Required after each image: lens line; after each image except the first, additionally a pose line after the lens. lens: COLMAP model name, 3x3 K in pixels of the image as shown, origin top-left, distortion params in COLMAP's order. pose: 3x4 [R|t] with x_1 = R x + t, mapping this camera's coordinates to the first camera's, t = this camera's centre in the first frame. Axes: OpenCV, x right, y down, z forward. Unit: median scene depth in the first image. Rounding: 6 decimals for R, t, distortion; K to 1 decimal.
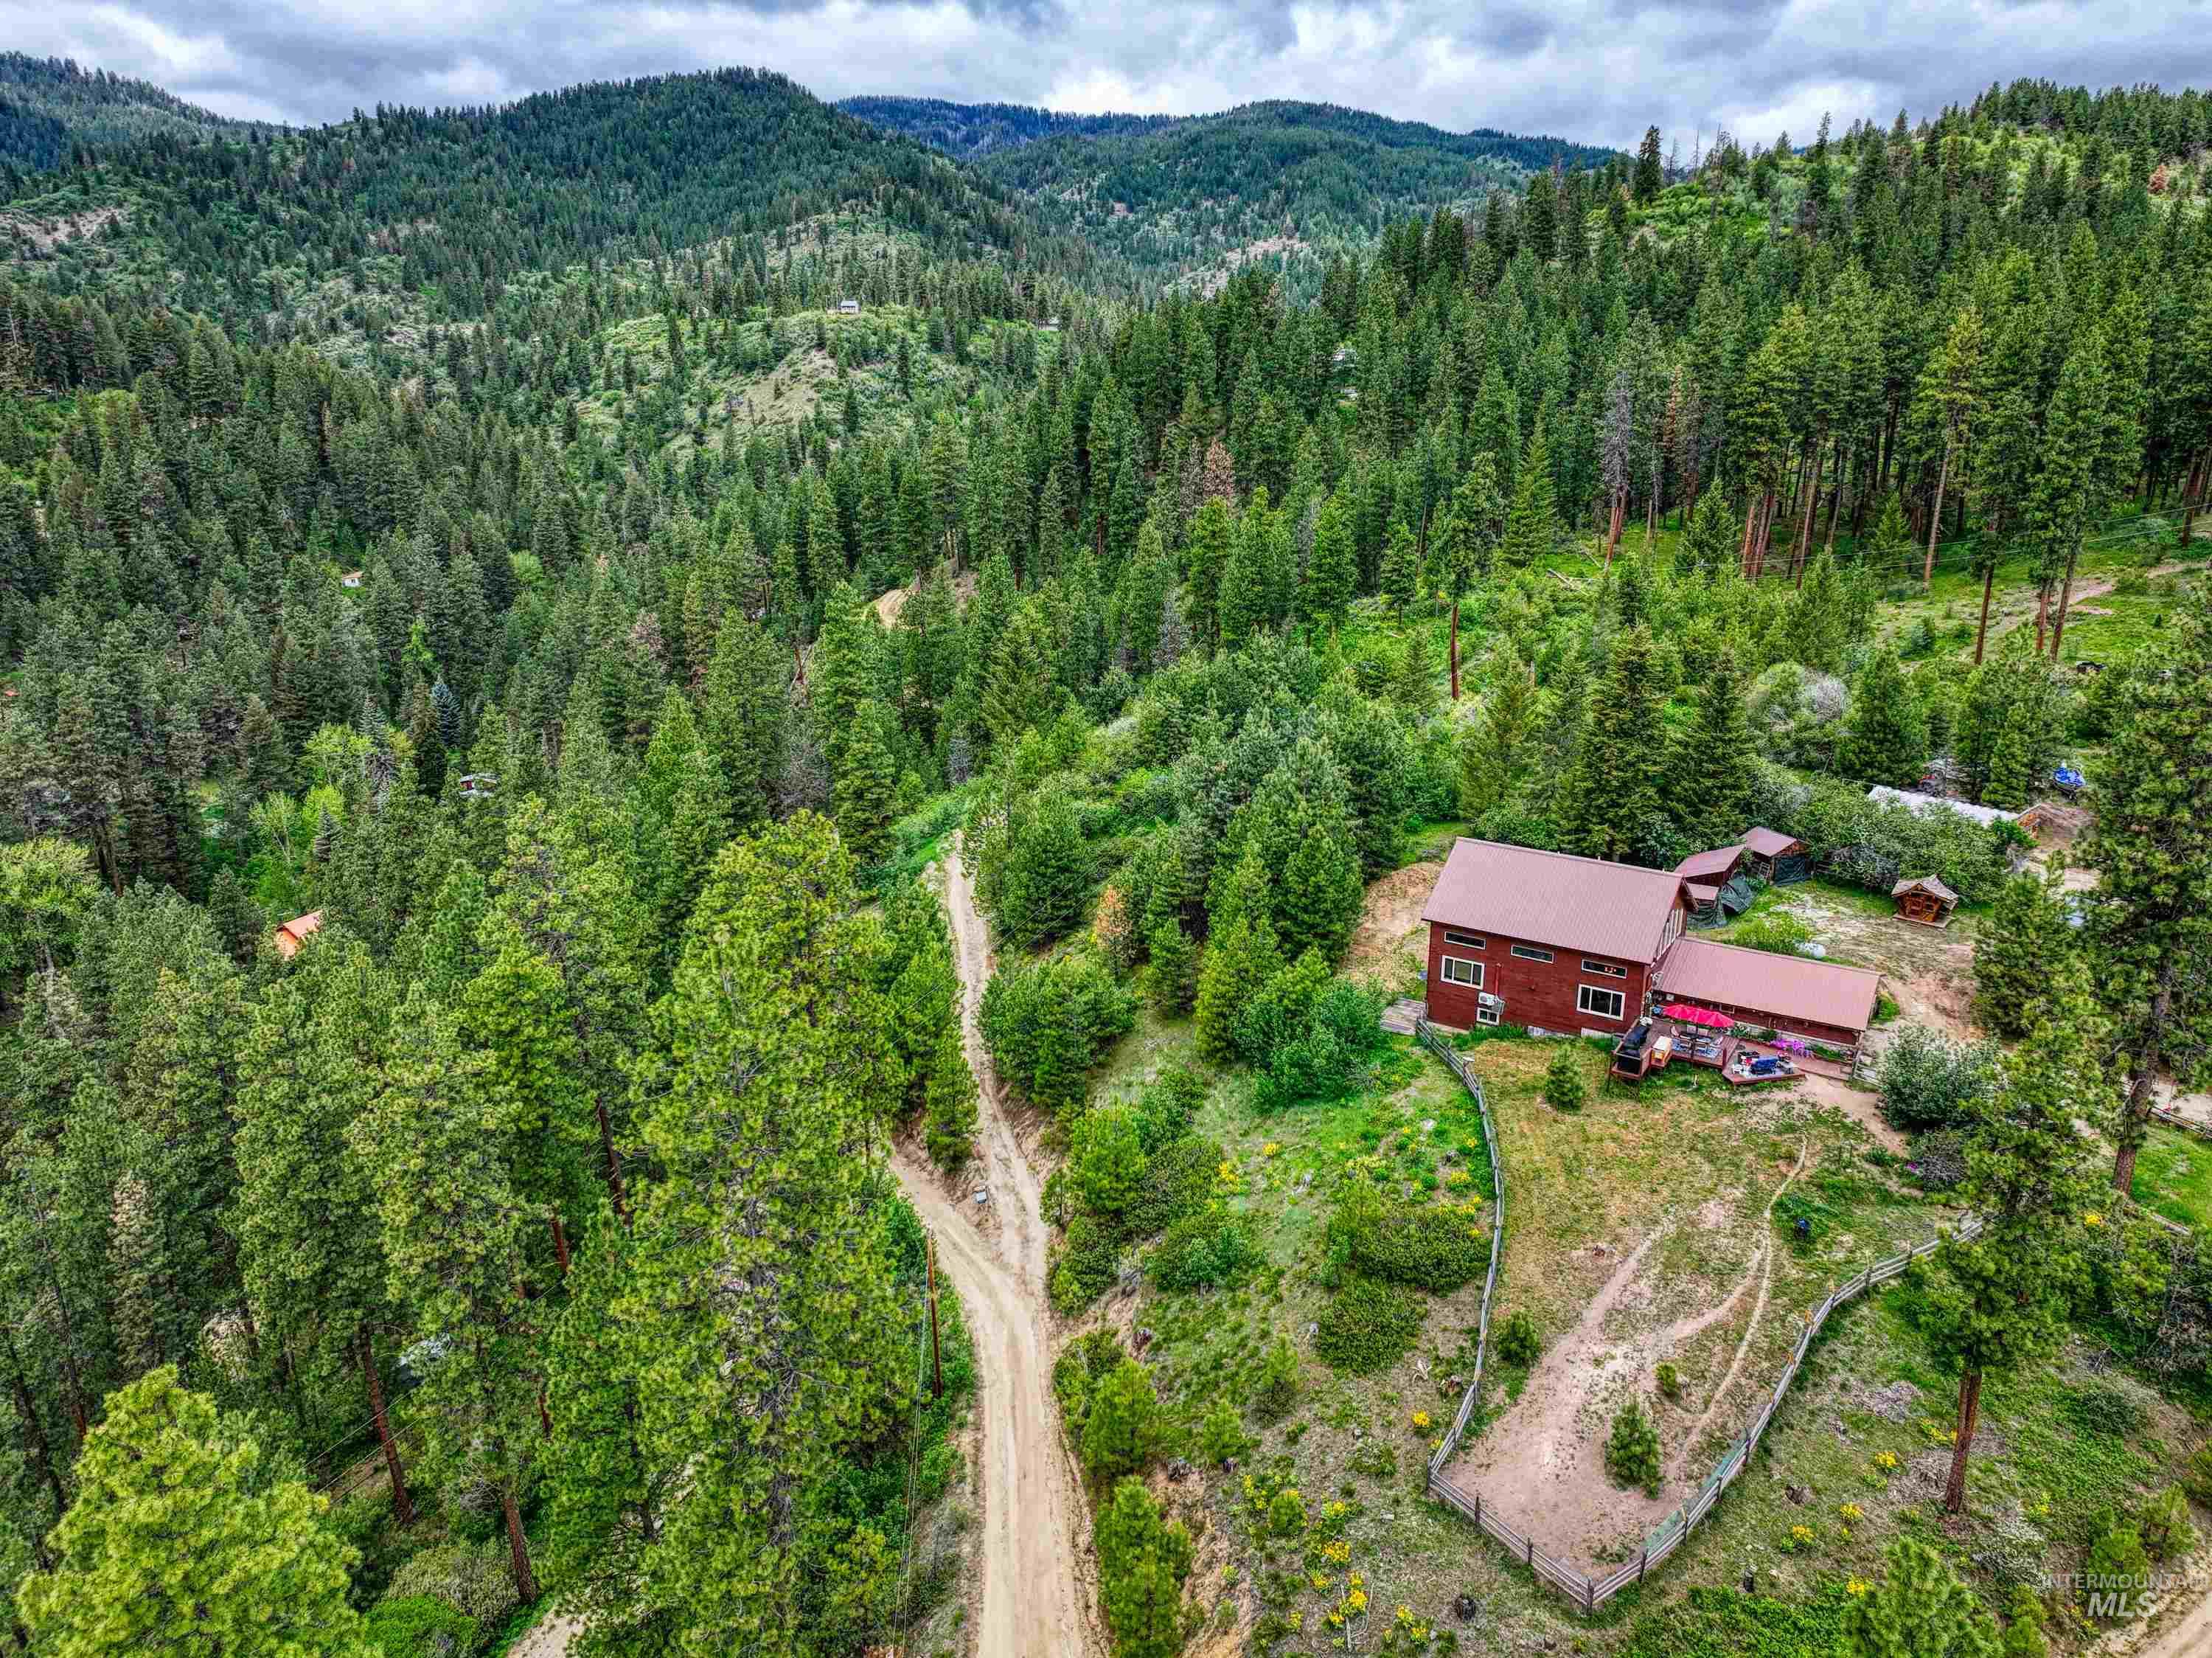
lens RADIAL K [[1533.8, 0, 1122.3], [0, 1533.8, 831.8], [0, 0, 1]] dist [-0.009197, 0.025681]
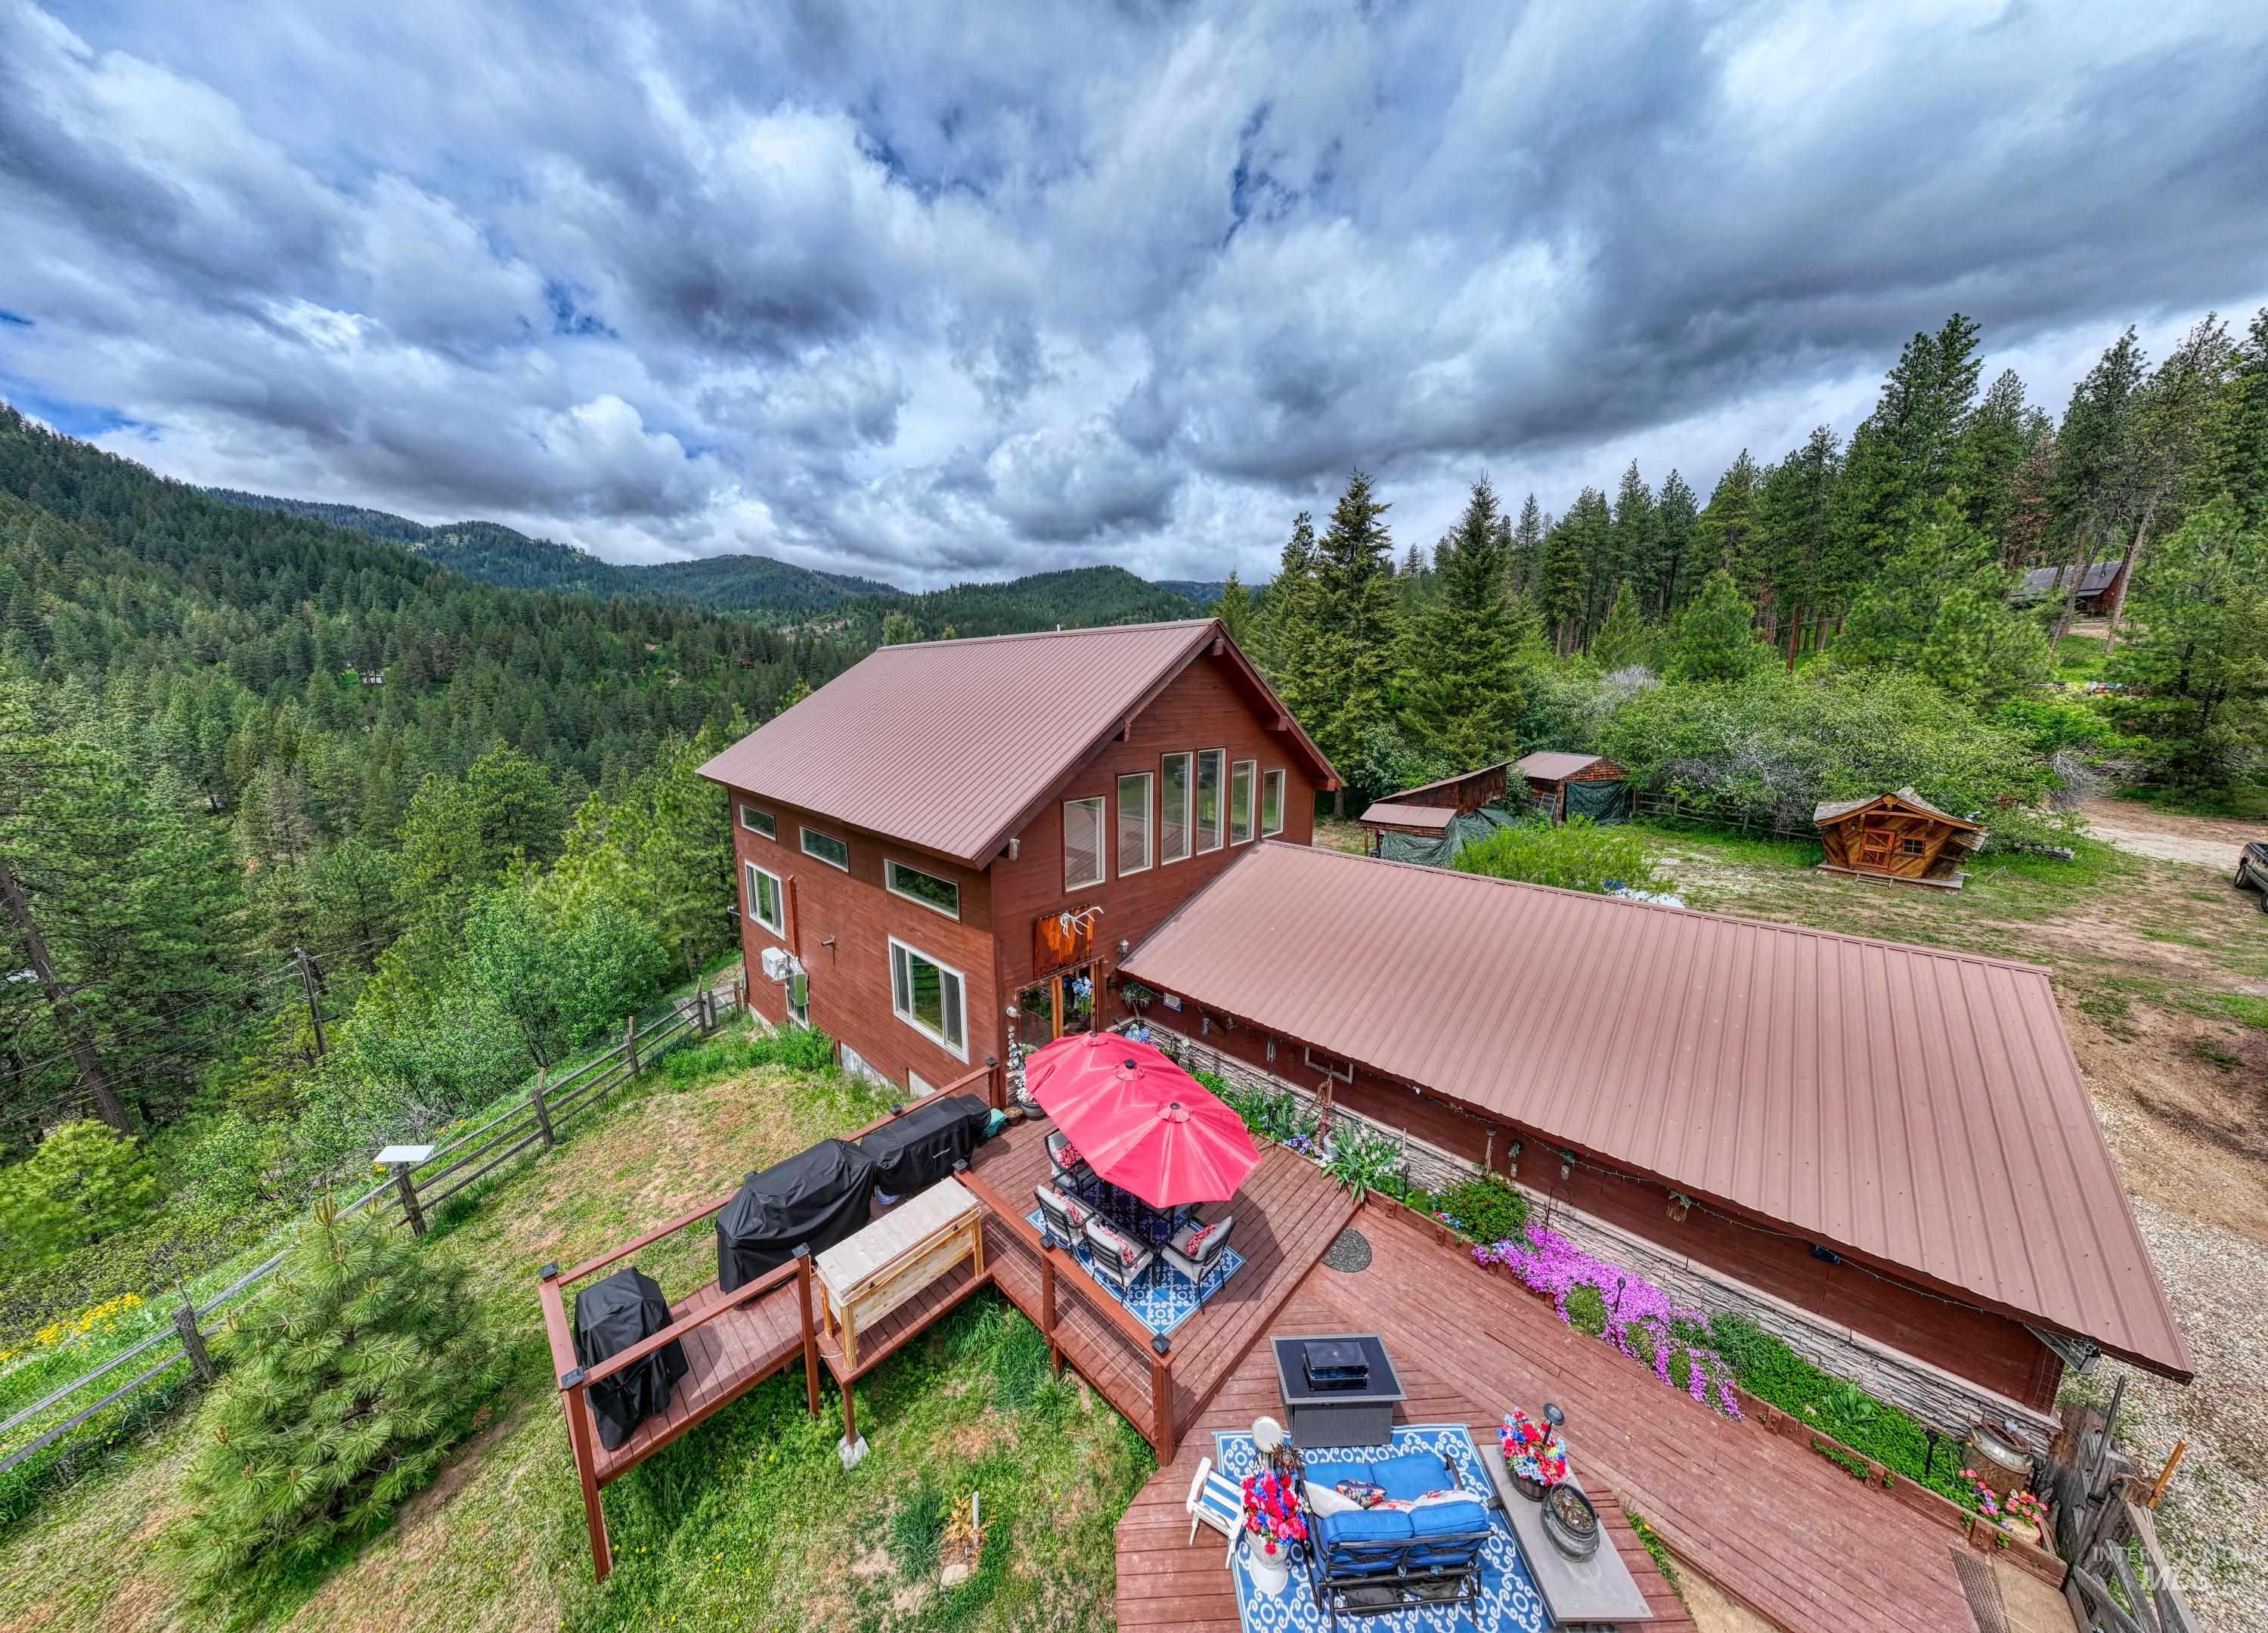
lens RADIAL K [[670.8, 0, 1143.7], [0, 670.8, 811.6], [0, 0, 1]] dist [0.002776, 0.000017]
pose [[0.982637, 0.031583, -0.182833, 0.185128], [-0.053499, 0.991783, -0.116211, 0.042550], [0.177660, 0.123974, 0.976252, 0.423056]]
